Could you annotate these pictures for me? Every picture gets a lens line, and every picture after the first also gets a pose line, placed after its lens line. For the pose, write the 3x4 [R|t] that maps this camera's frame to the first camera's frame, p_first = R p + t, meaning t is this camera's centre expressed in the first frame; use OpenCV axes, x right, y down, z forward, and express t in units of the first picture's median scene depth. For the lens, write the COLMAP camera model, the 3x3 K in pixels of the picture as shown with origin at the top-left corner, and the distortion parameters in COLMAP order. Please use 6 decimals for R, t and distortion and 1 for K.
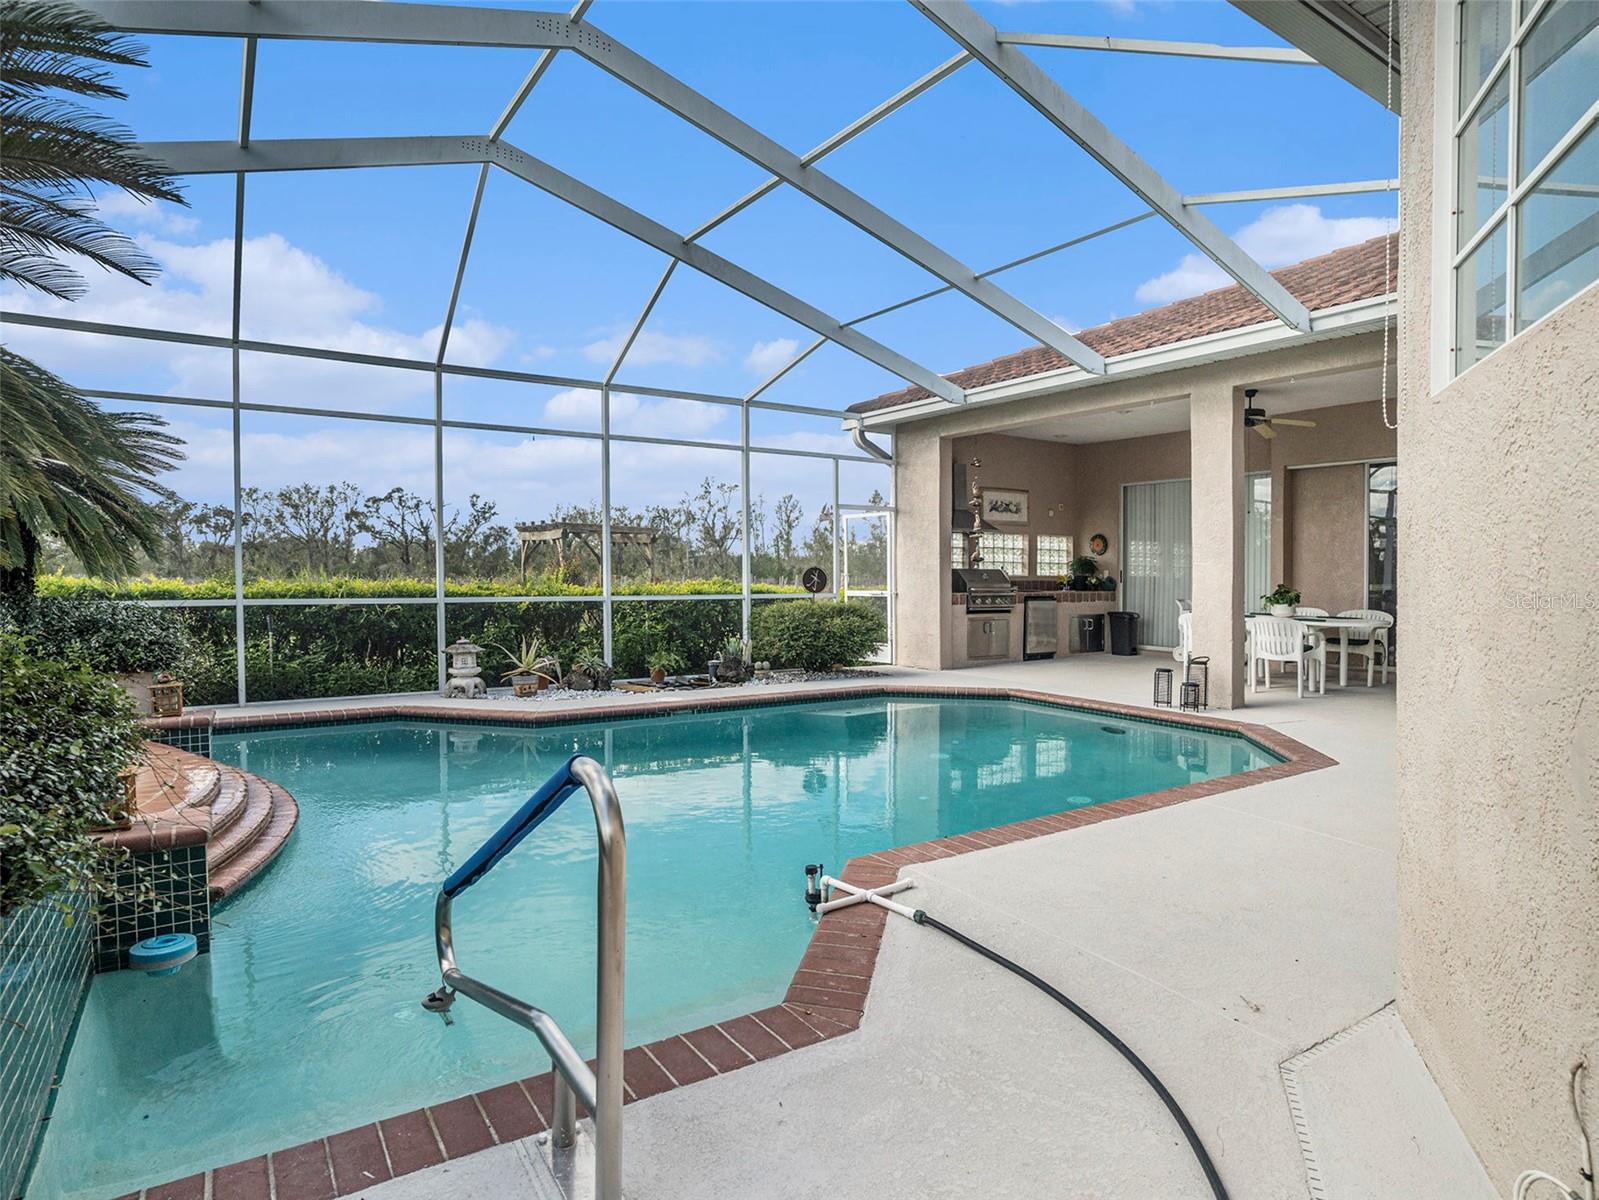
lens RADIAL K [[887.9, 0, 799.5], [0, 887.9, 600.0], [0, 0, 1]] dist [-0.049529, 0.000183]
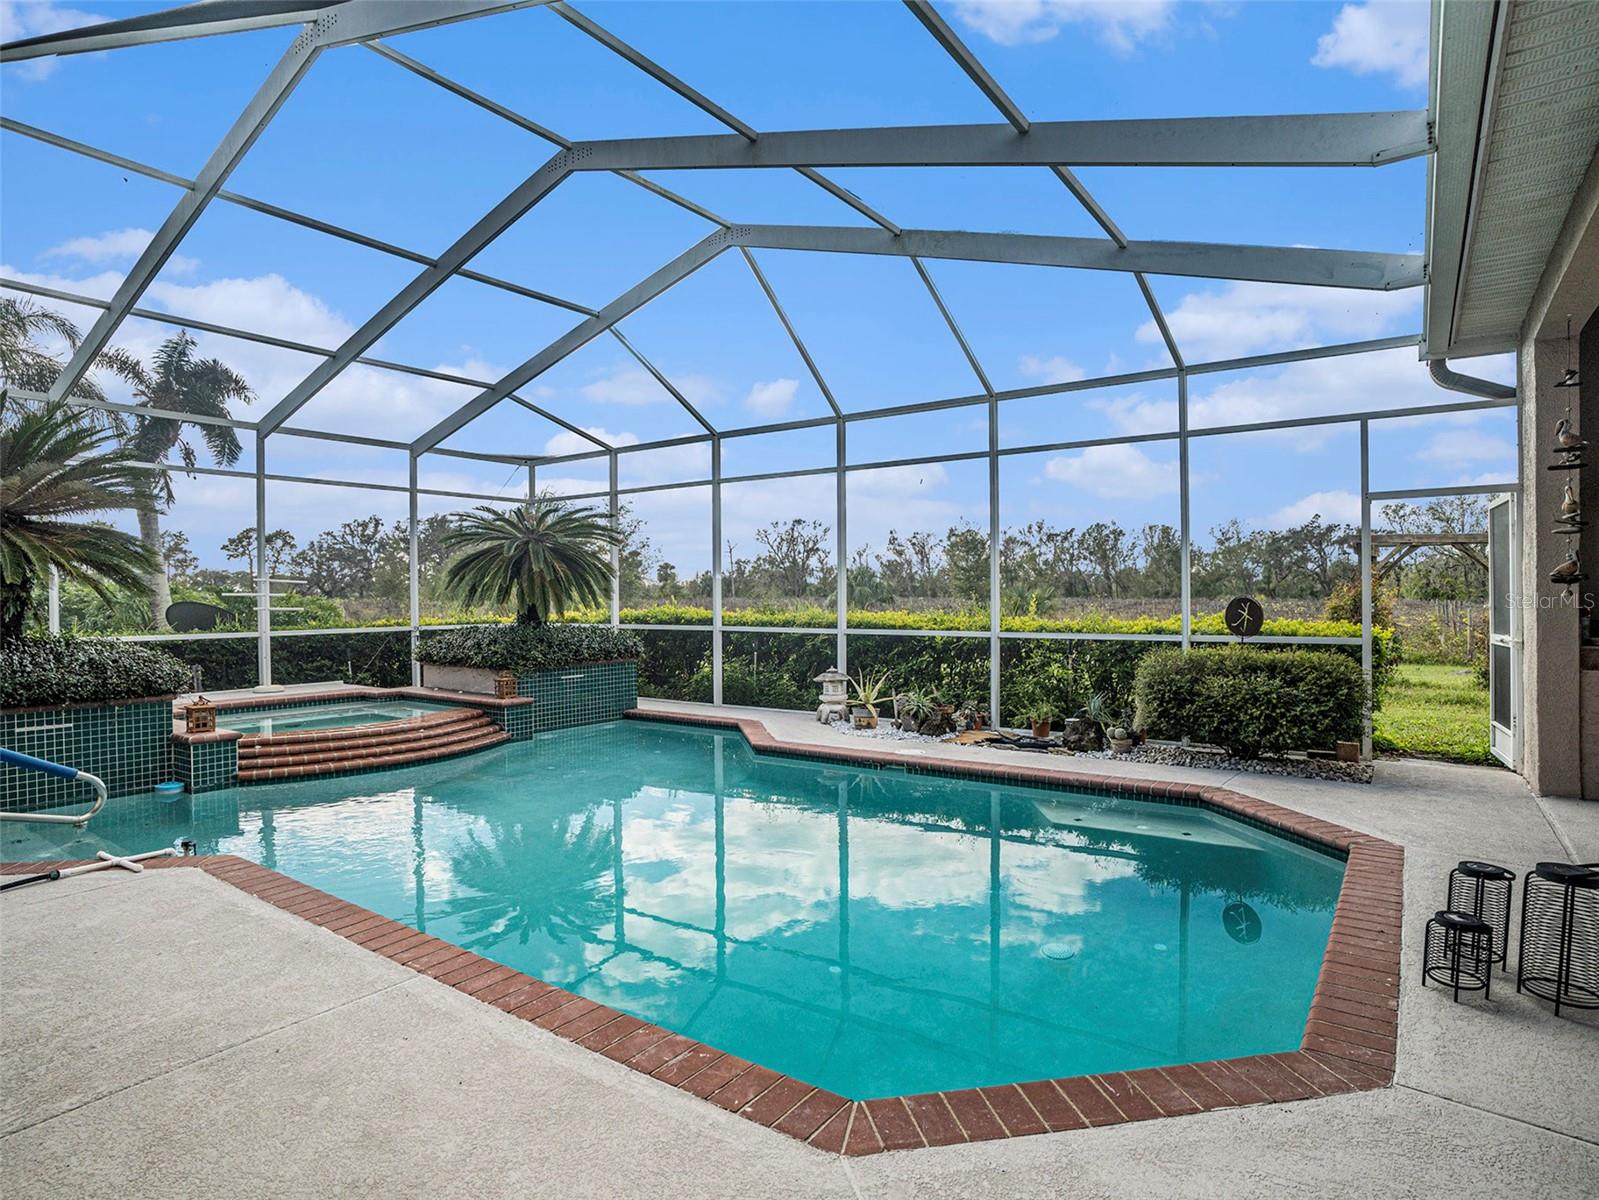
lens RADIAL K [[887.9, 0, 799.5], [0, 887.9, 600.0], [0, 0, 1]] dist [-0.049529, 0.000183]
pose [[0.366428, -0.001476, -0.930445, 0.394269], [-0.018677, 0.999786, -0.008942, -0.018126], [0.930259, 0.020655, 0.366322, 0.357856]]
